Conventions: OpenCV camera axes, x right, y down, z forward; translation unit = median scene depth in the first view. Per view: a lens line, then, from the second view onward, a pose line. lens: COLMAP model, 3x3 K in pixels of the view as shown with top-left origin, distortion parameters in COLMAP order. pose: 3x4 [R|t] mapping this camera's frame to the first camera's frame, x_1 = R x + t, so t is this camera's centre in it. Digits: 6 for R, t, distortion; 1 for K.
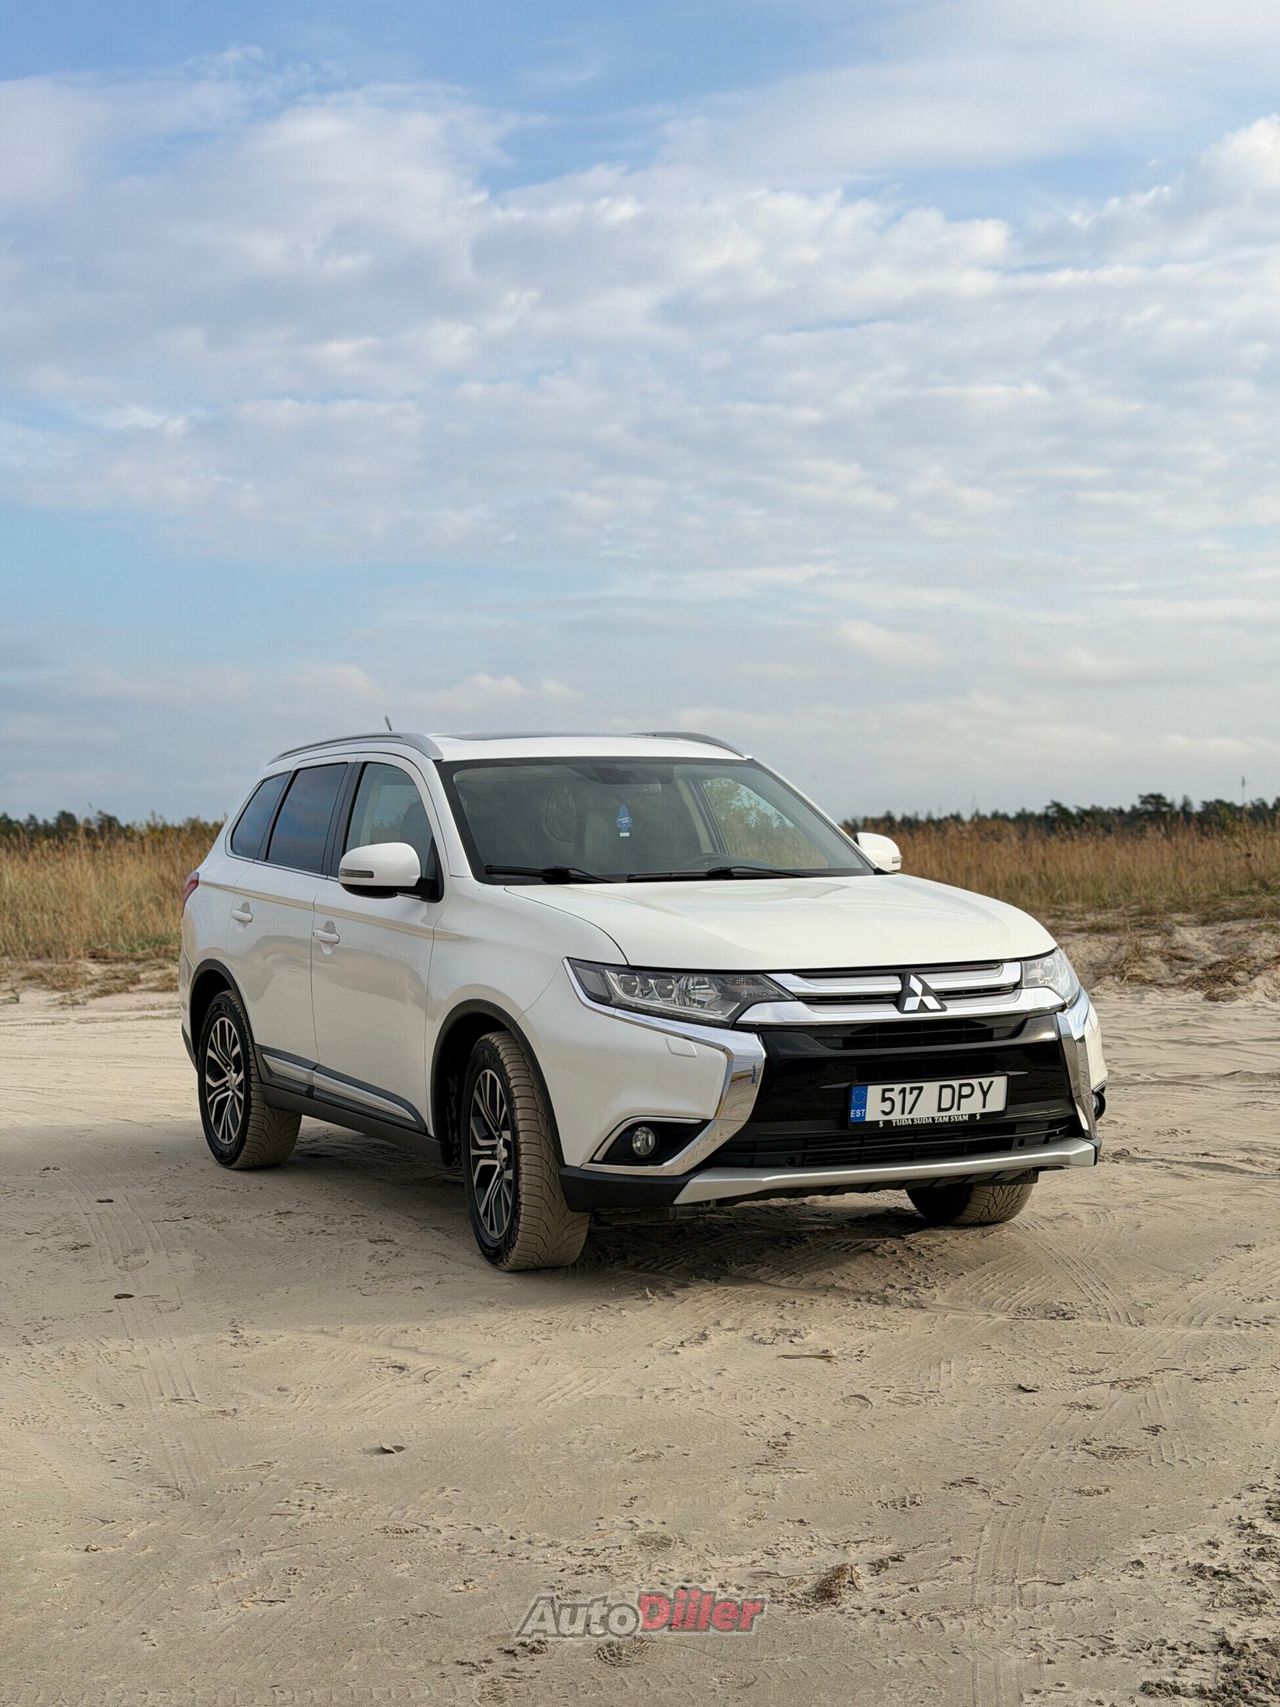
lens RADIAL K [[2364.2, 0, 640.0], [0, 2364.2, 853.5], [0, 0, 1]] dist [0.207310, -0.412396]
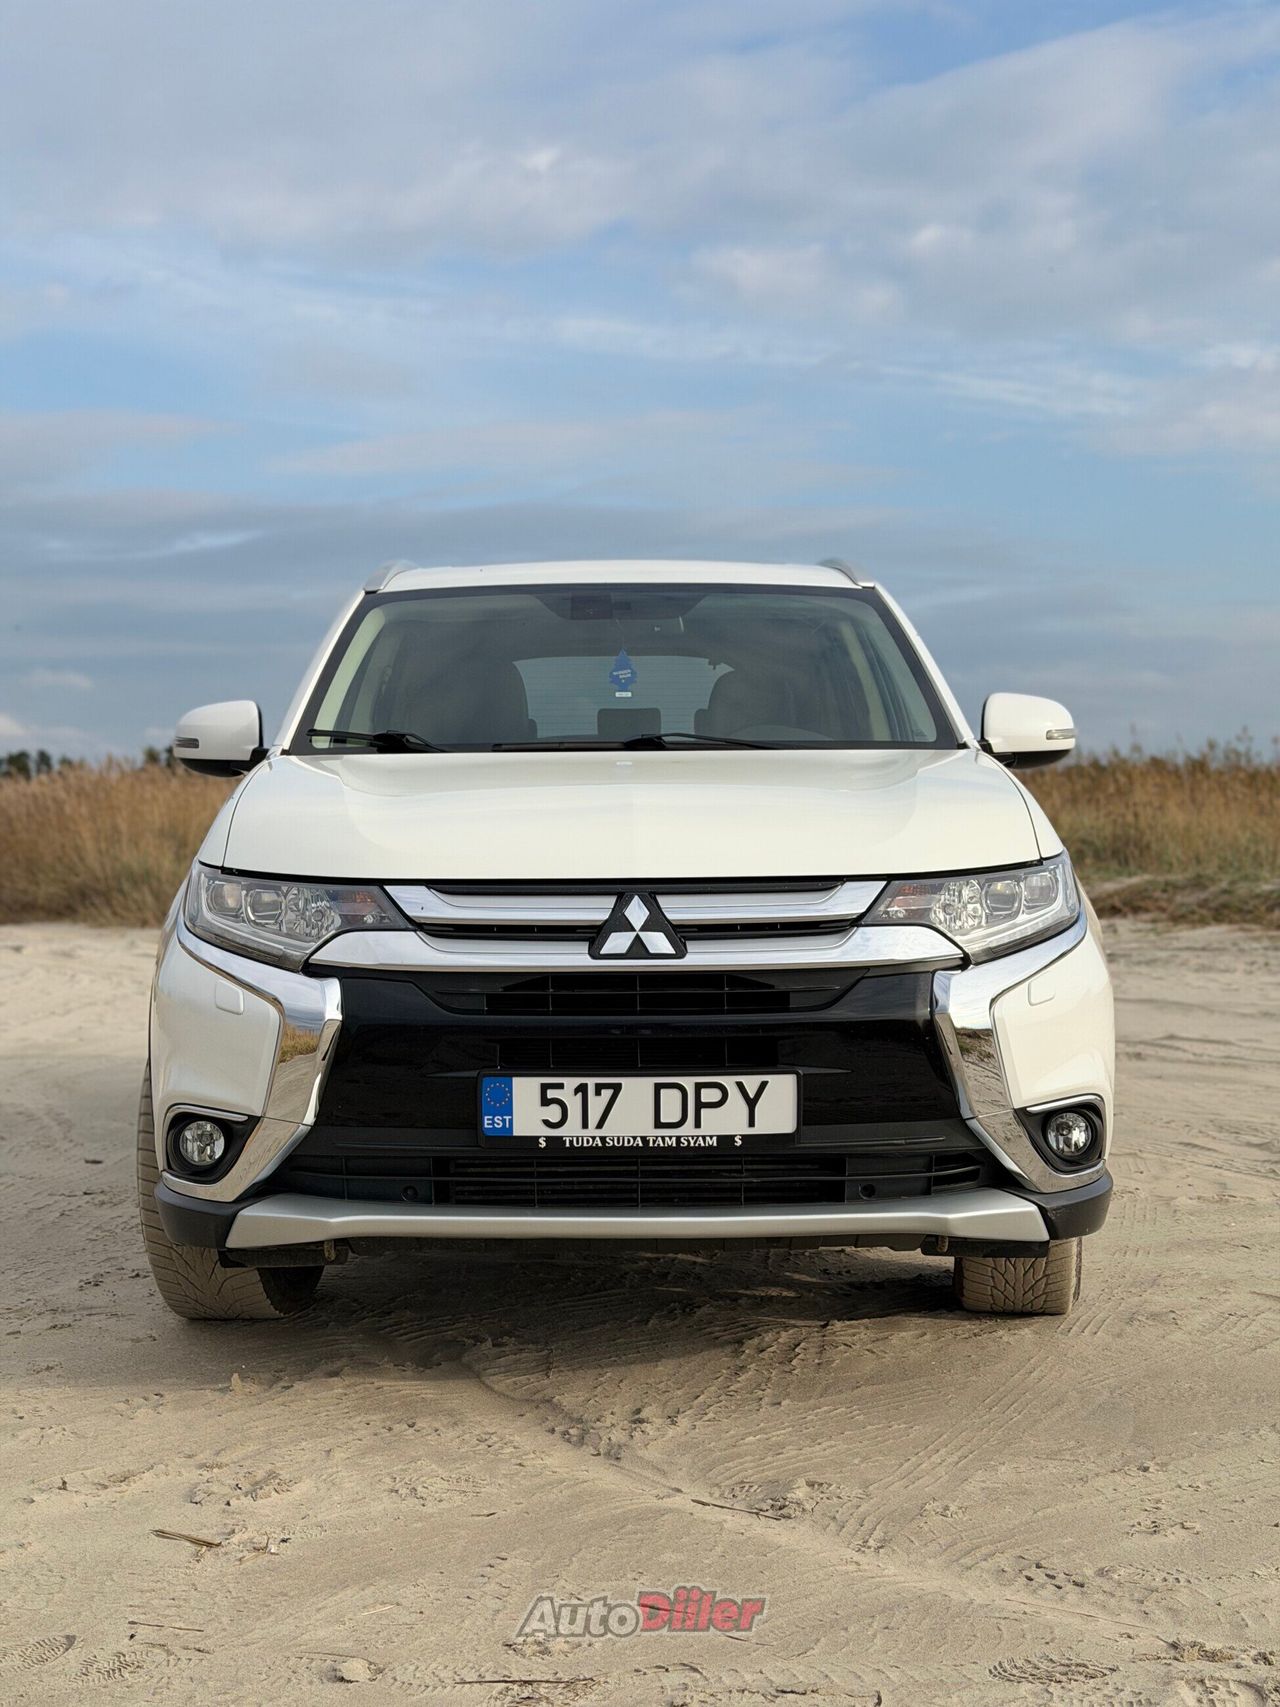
lens RADIAL K [[2364.2, 0, 640.0], [0, 2364.2, 853.5], [0, 0, 1]] dist [0.207310, -0.412396]
pose [[0.898886, 0.022275, -0.437615, 0.376837], [-0.013169, 0.999629, 0.023832, 0.026869], [0.437984, -0.015659, 0.898846, 0.472694]]
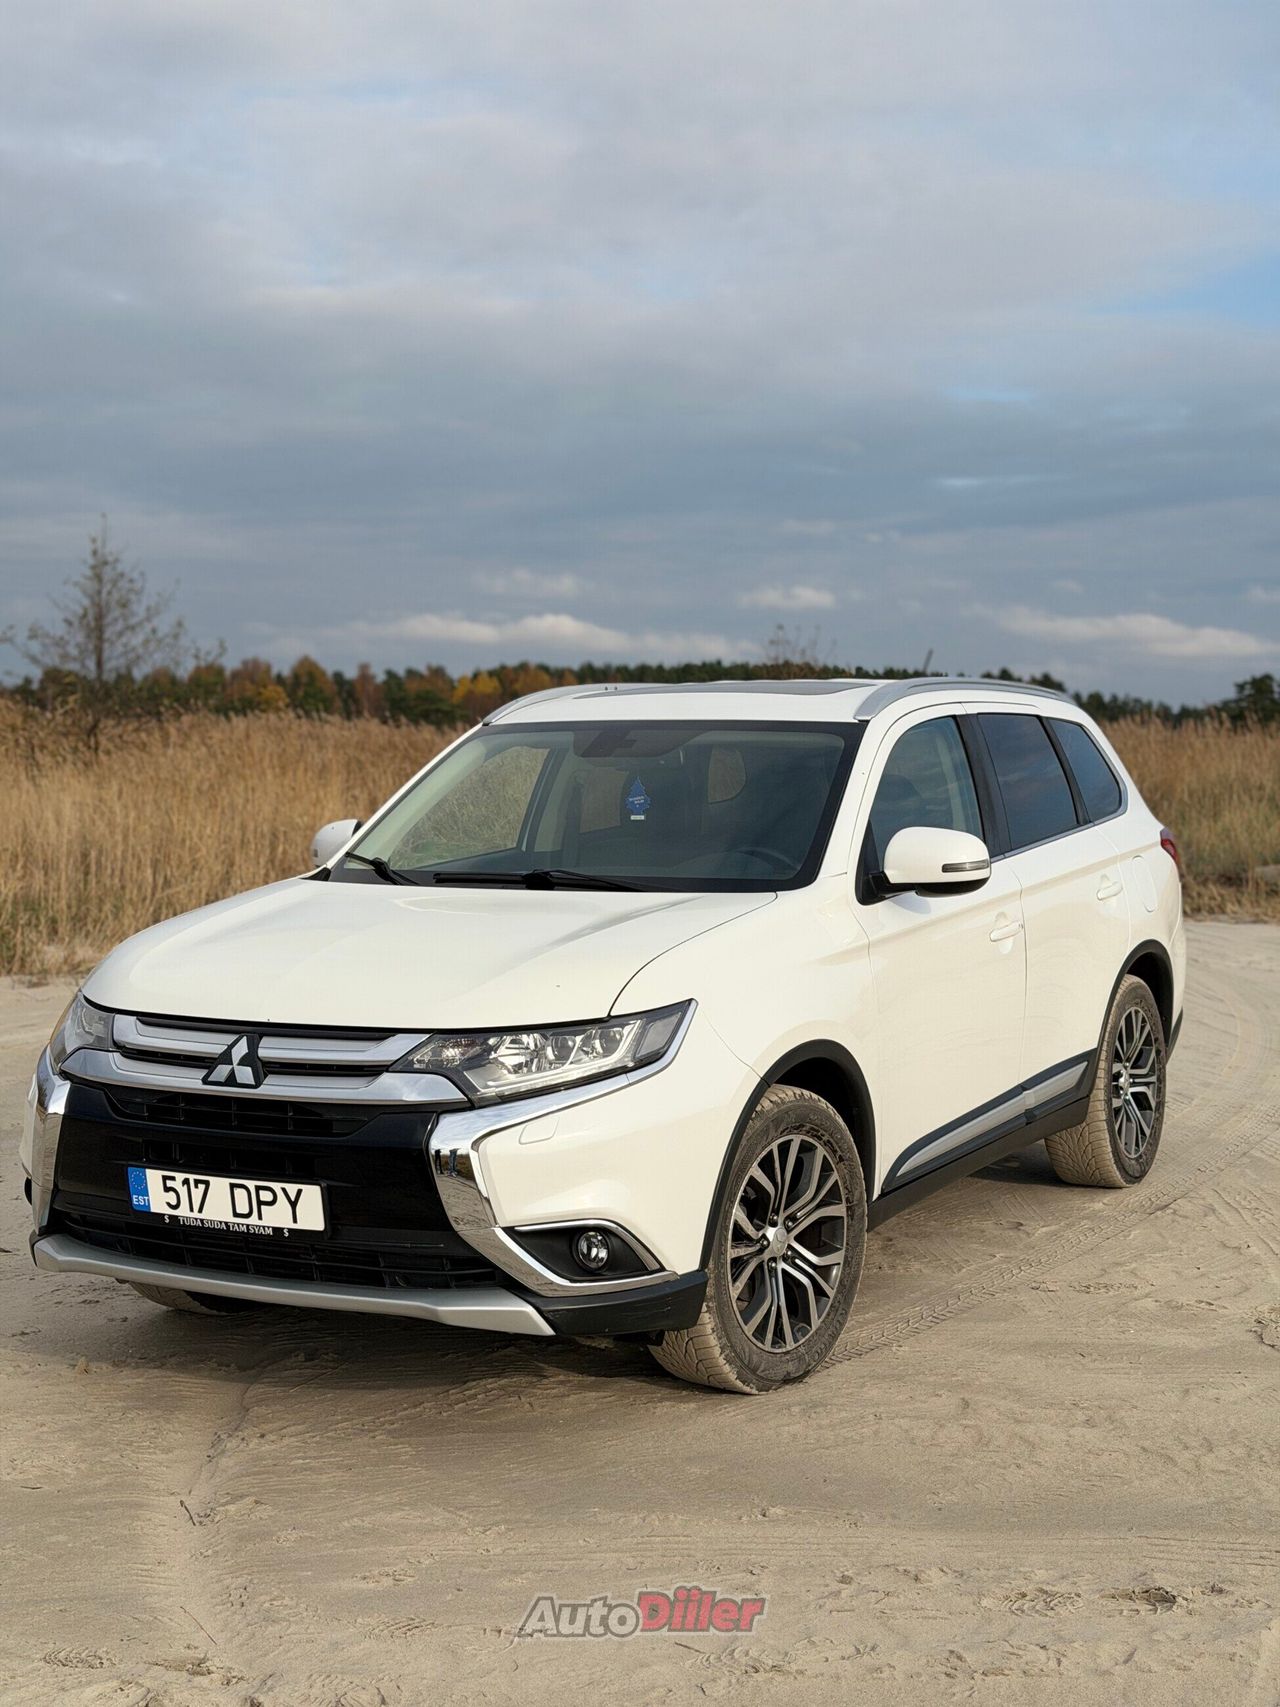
lens RADIAL K [[2364.2, 0, 640.0], [0, 2364.2, 853.5], [0, 0, 1]] dist [0.207310, -0.412396]
pose [[0.566958, 0.060885, -0.821494, 0.828561], [-0.013763, 0.997826, 0.064455, -0.060539], [0.823632, -0.025237, 0.566563, 0.672880]]
